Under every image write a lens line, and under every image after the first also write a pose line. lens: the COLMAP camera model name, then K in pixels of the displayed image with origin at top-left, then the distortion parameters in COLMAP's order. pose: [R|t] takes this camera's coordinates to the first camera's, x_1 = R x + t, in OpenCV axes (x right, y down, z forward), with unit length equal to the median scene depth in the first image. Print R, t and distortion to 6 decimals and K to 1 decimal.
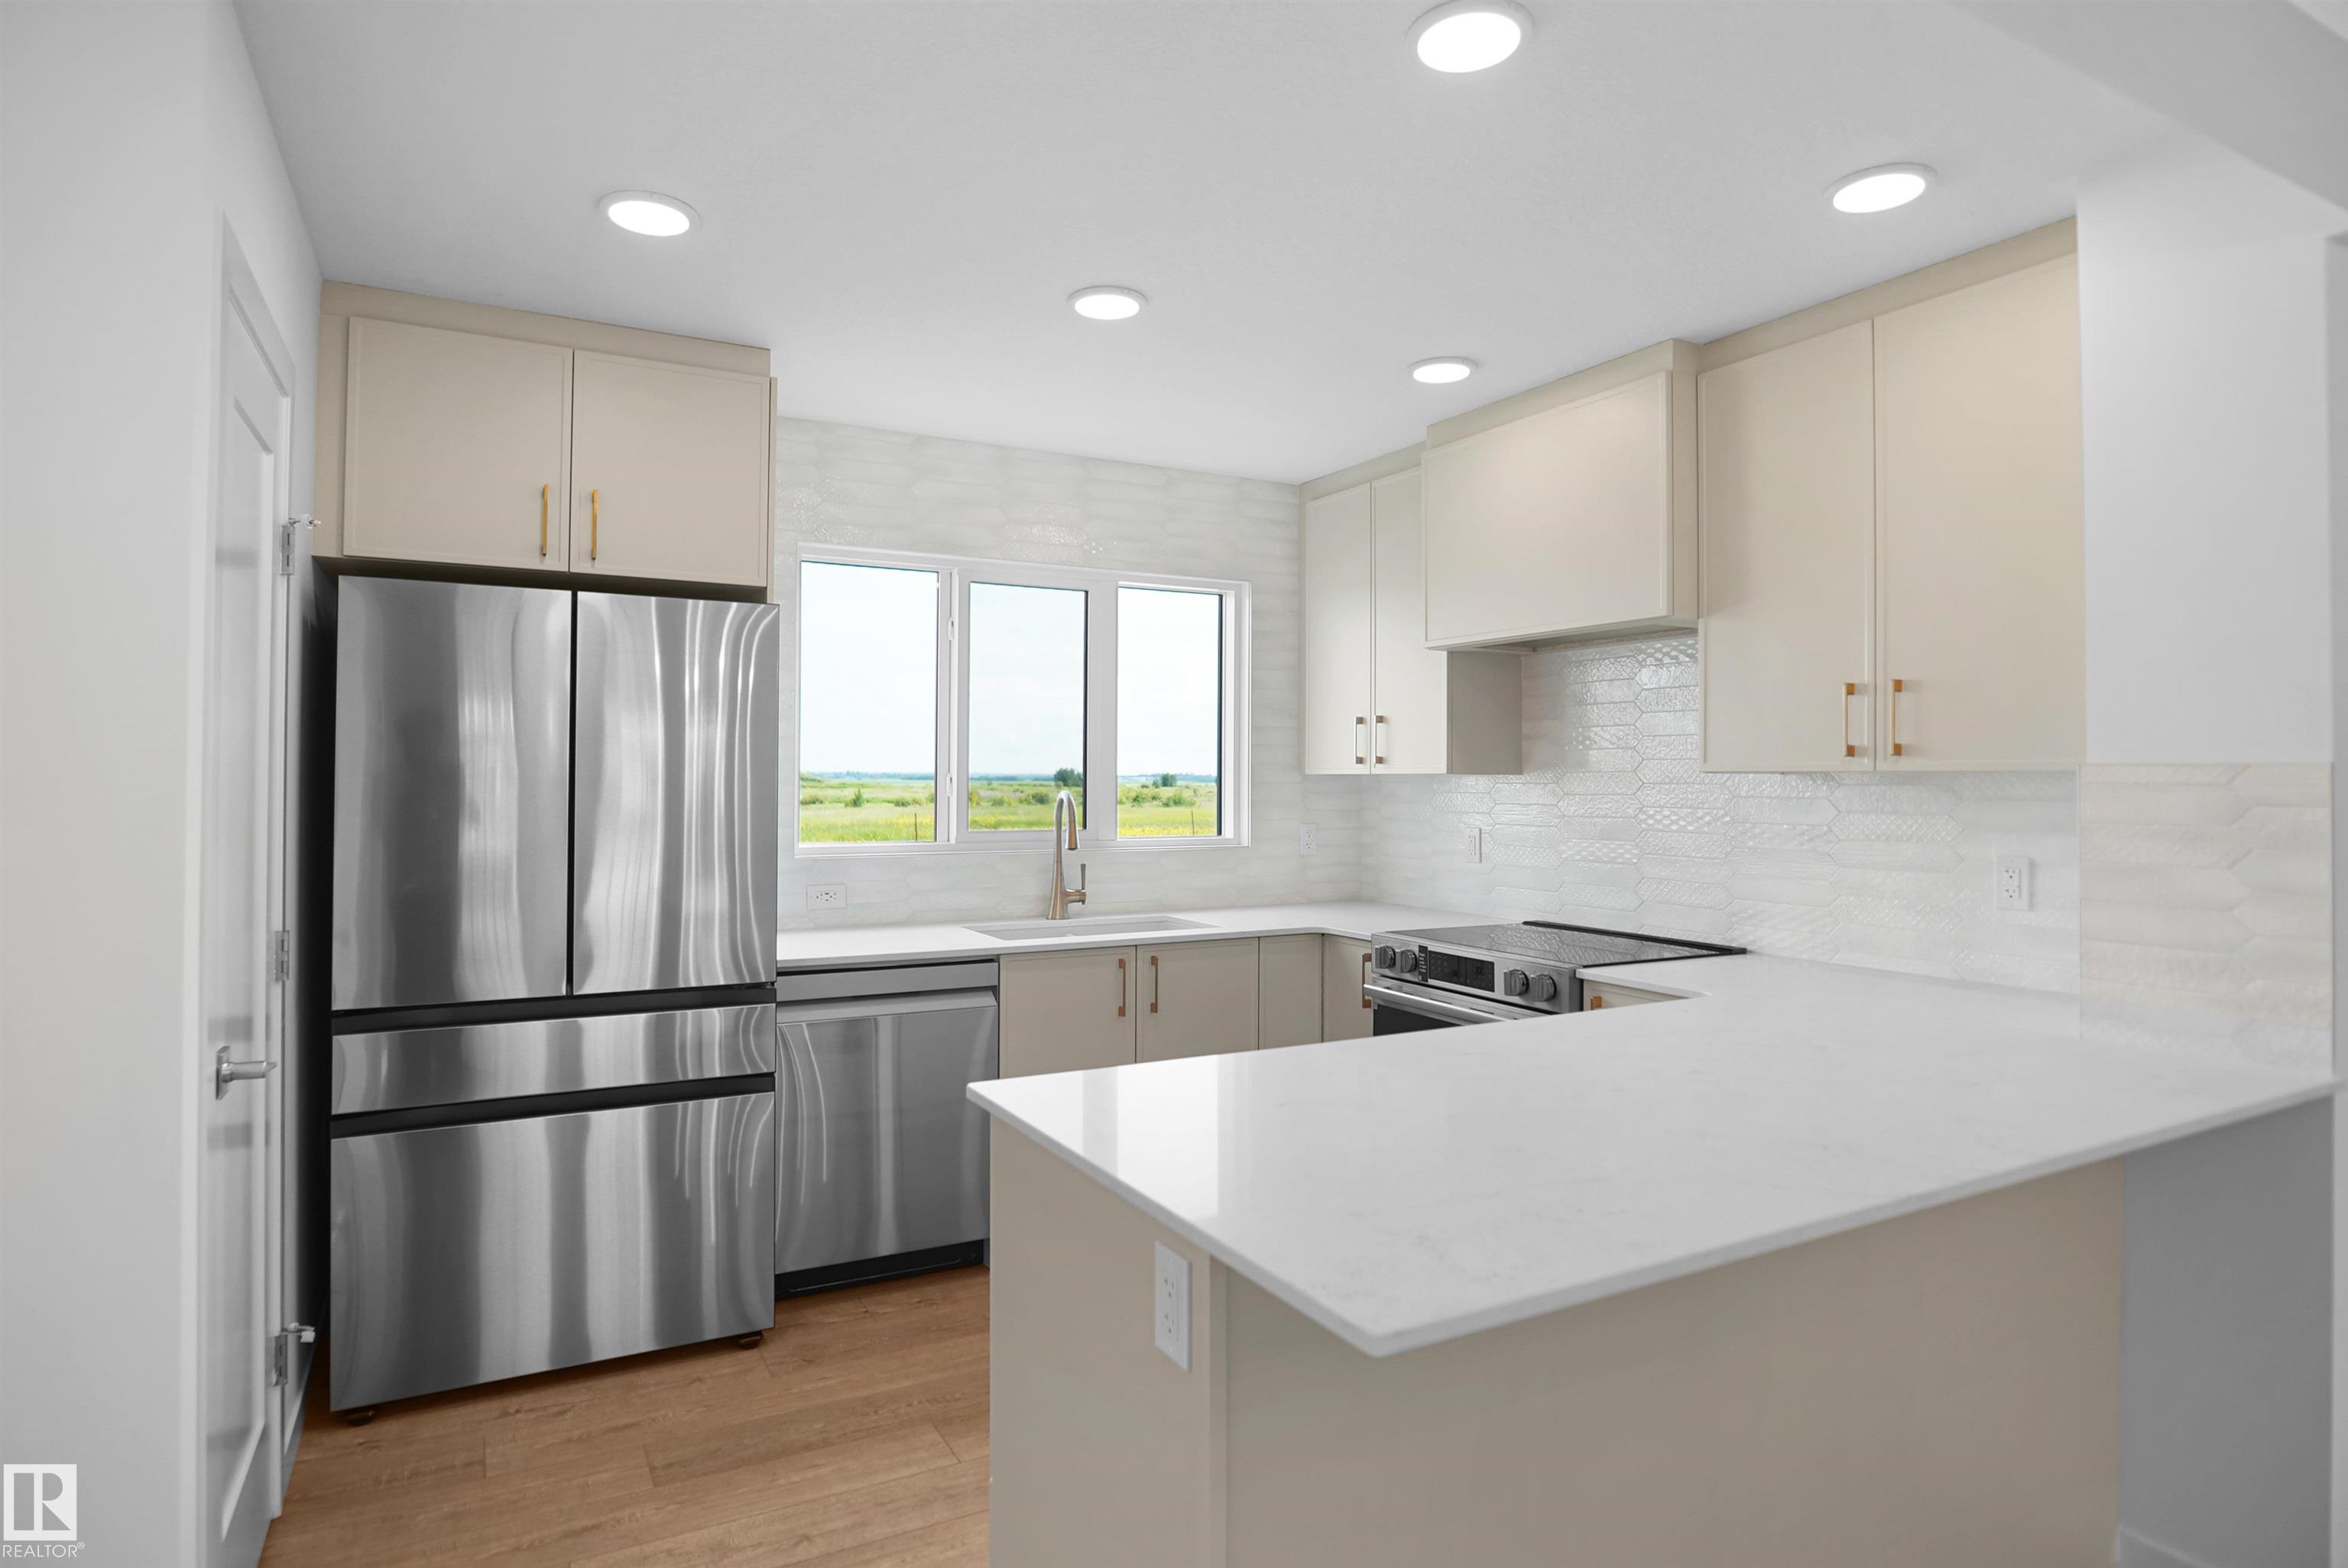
lens RADIAL K [[1273.3, 0, 1177.3], [0, 1273.3, 774.8], [0, 0, 1]] dist [-0.030653, 0.006760]
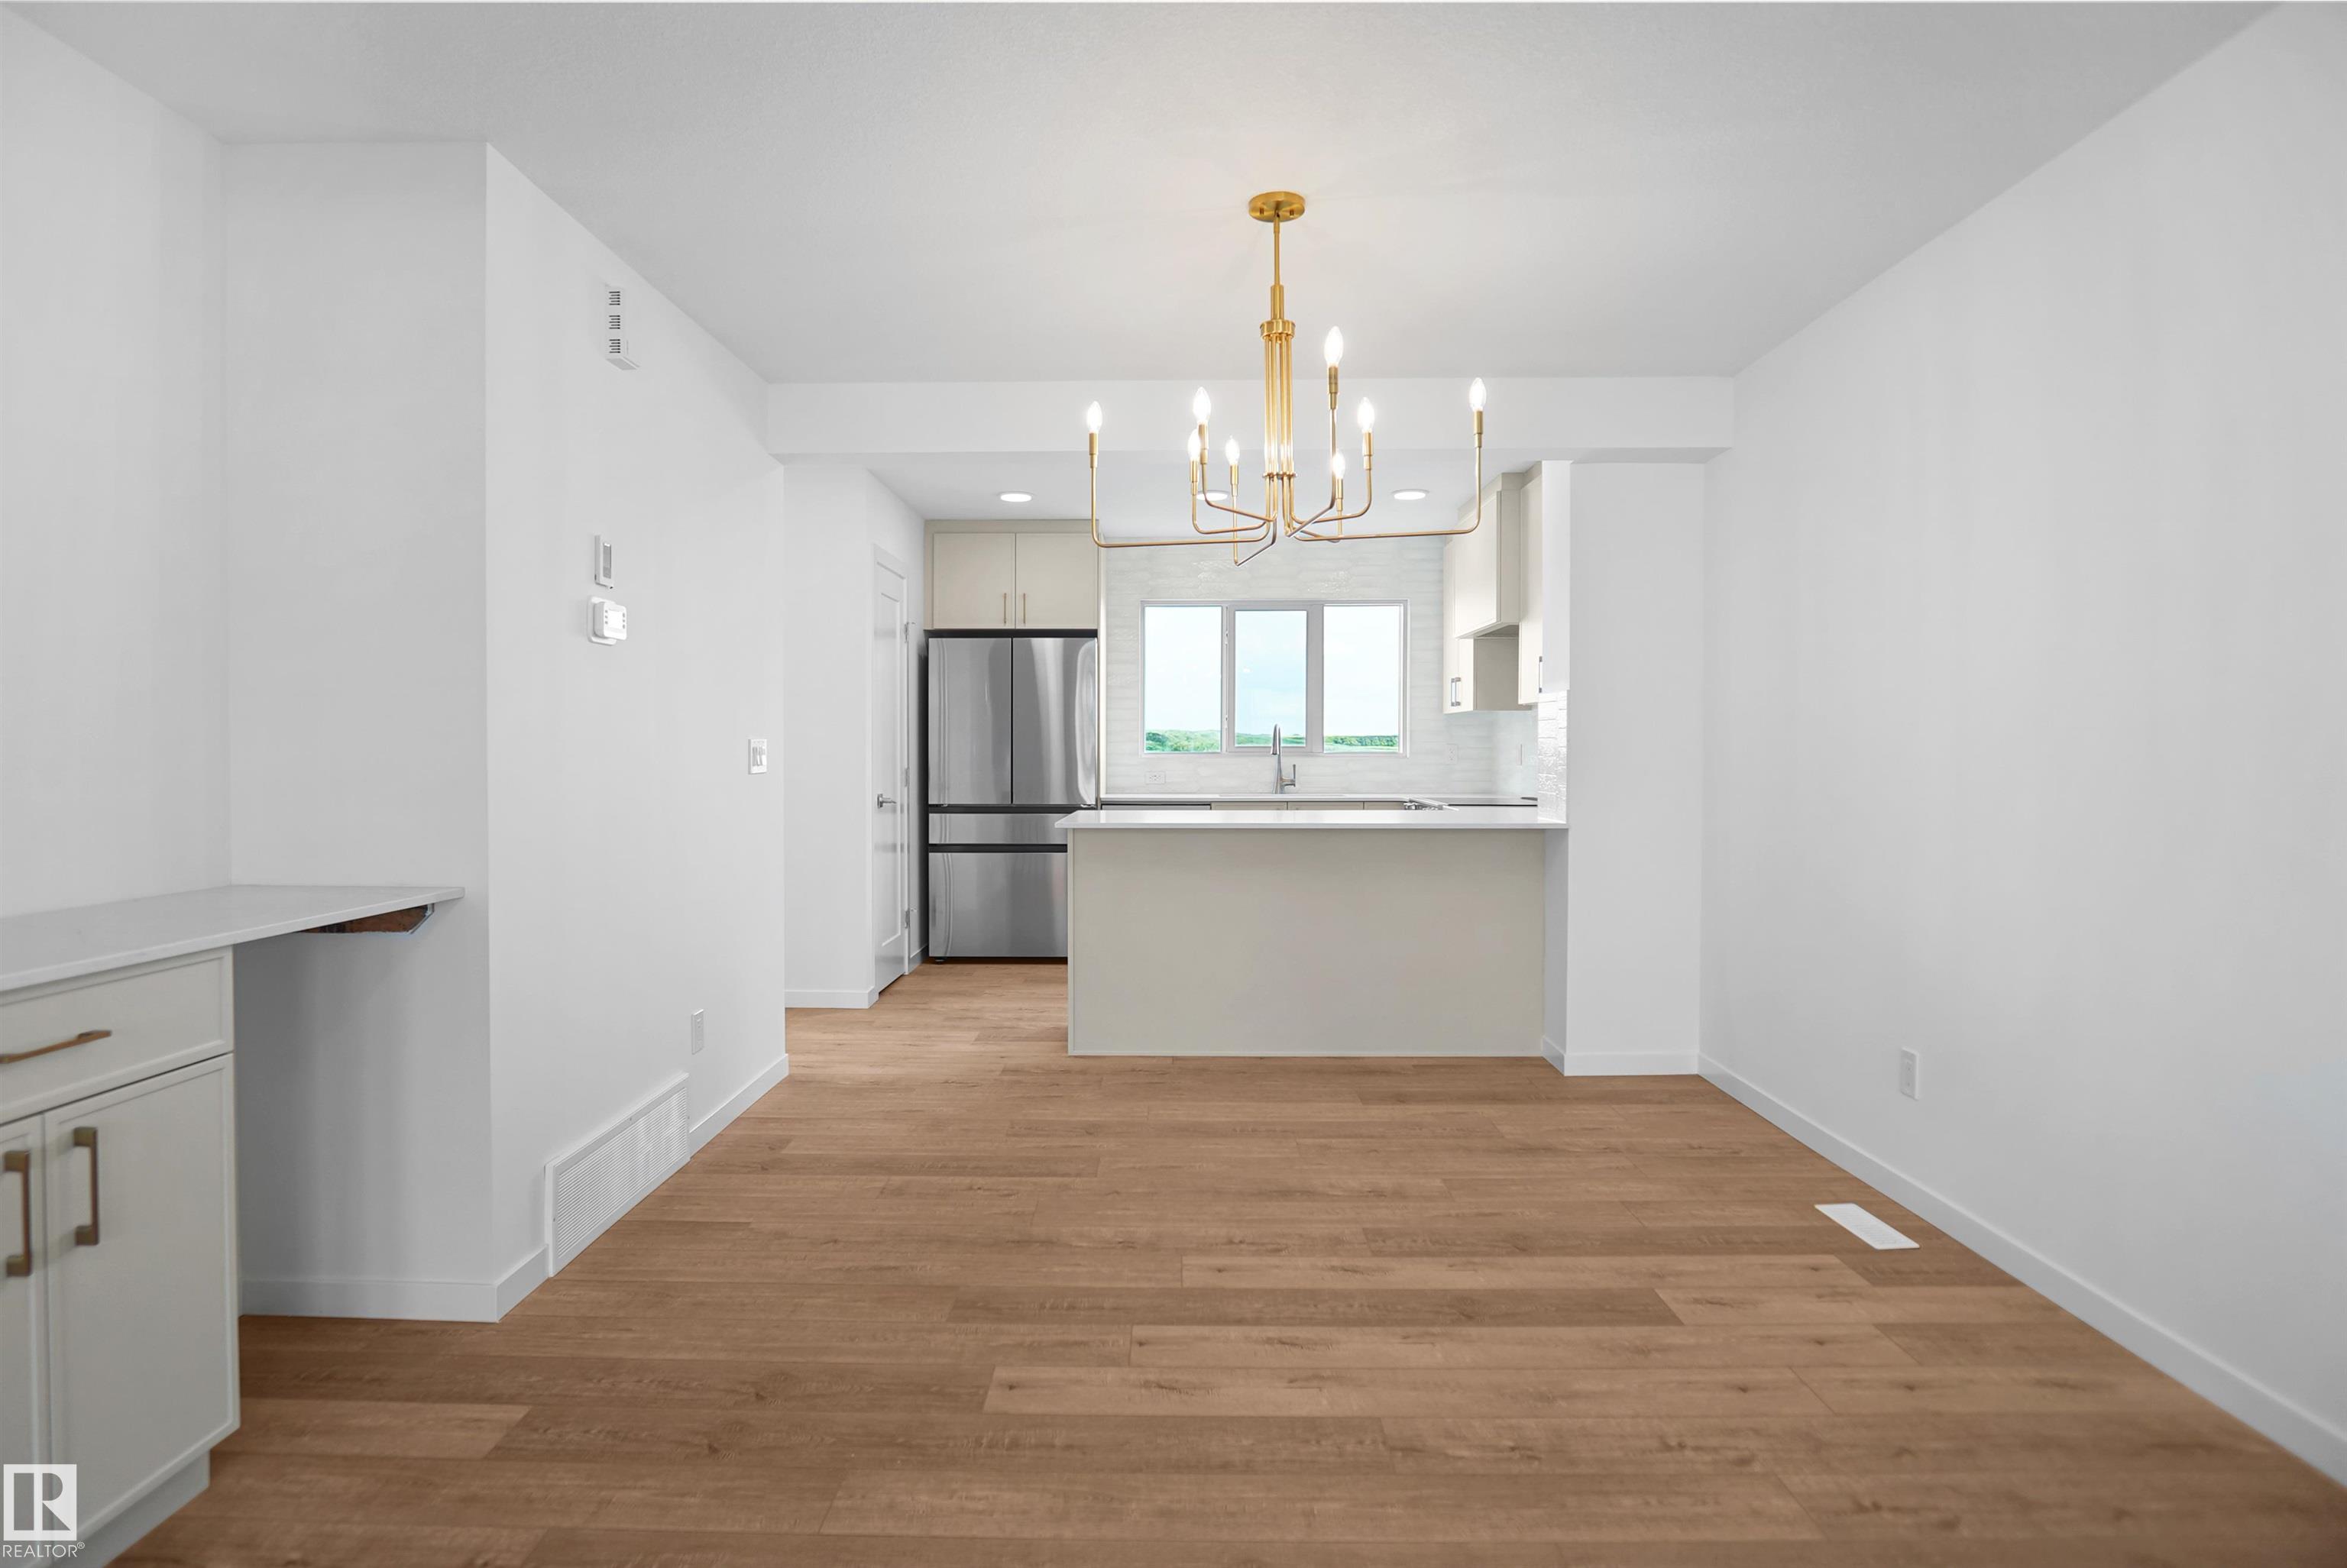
lens RADIAL K [[1272.7, 0, 1162.3], [0, 1272.7, 772.9], [0, 0, 1]] dist [-0.030653, 0.006760]
pose [[0.873063, 0.005059, -0.487580, 0.688000], [0.006800, 0.999723, 0.022550, 0.041765], [0.487559, -0.023003, 0.872787, -0.704441]]
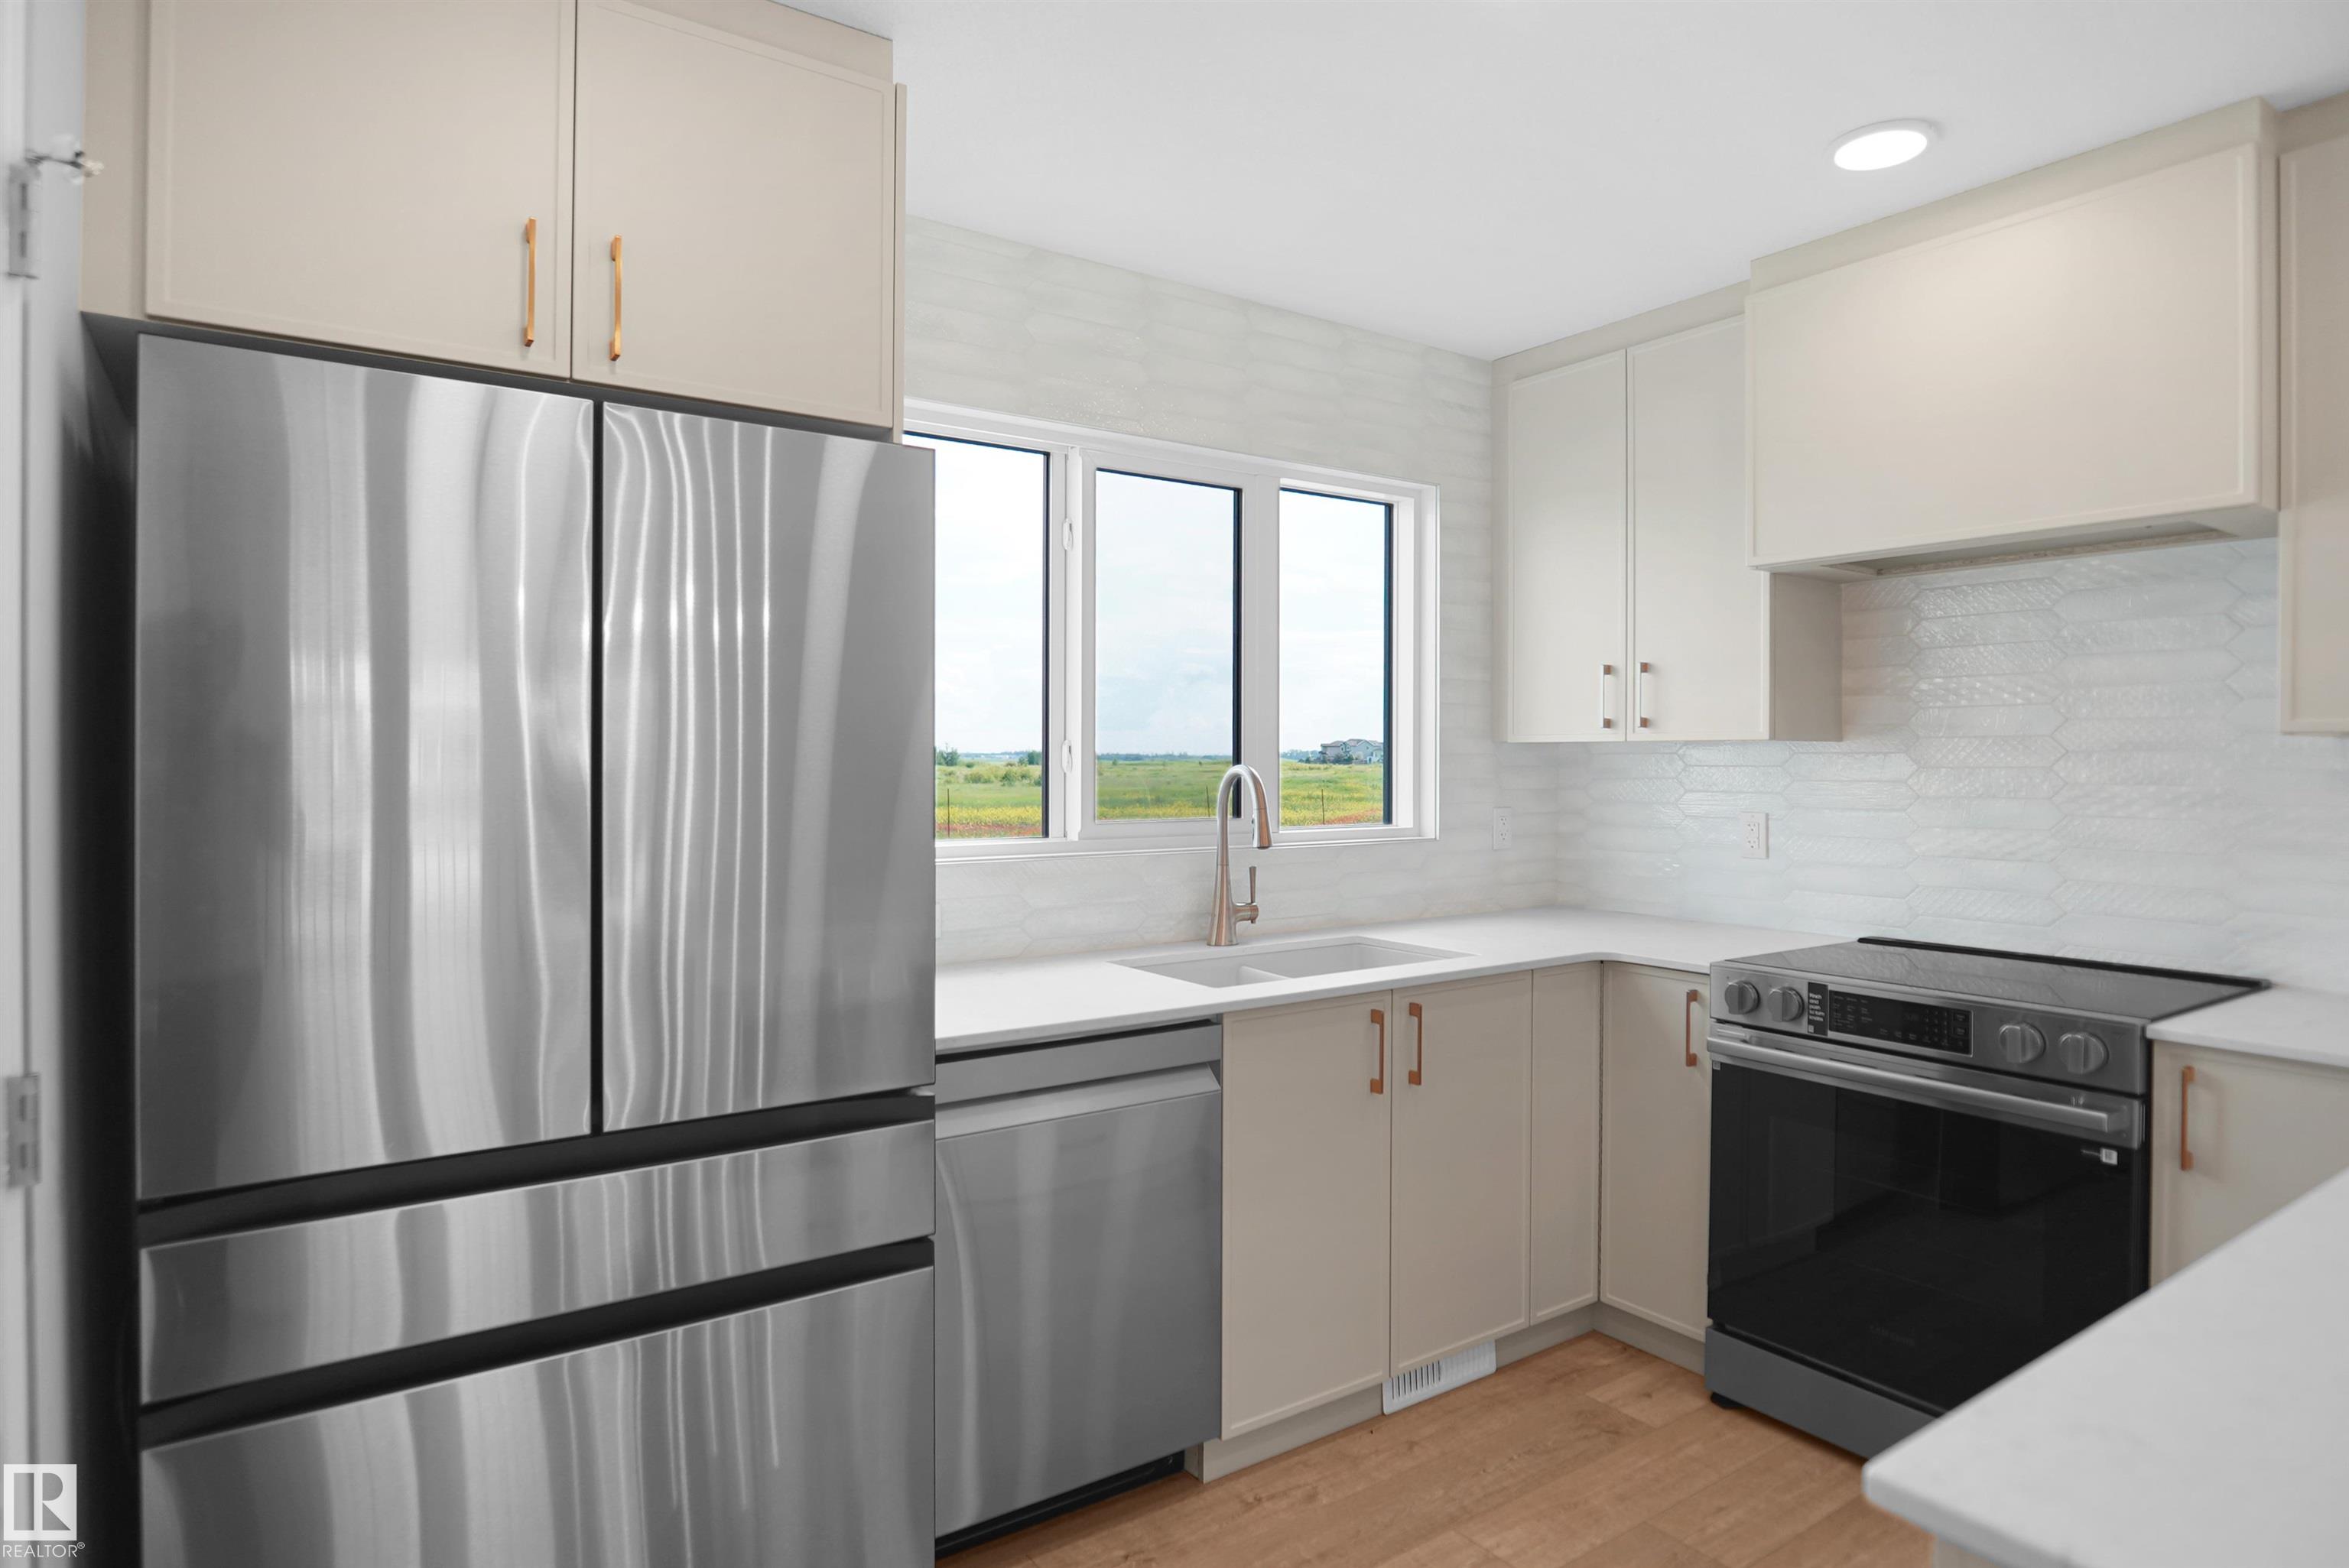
lens RADIAL K [[1273.9, 0, 1161.4], [0, 1273.9, 774.4], [0, 0, 1]] dist [-0.030653, 0.006760]
pose [[0.994061, -0.004000, 0.108748, -0.215934], [0.002179, 0.999855, 0.016865, 0.006138], [-0.108800, -0.016528, 0.993926, 0.312154]]
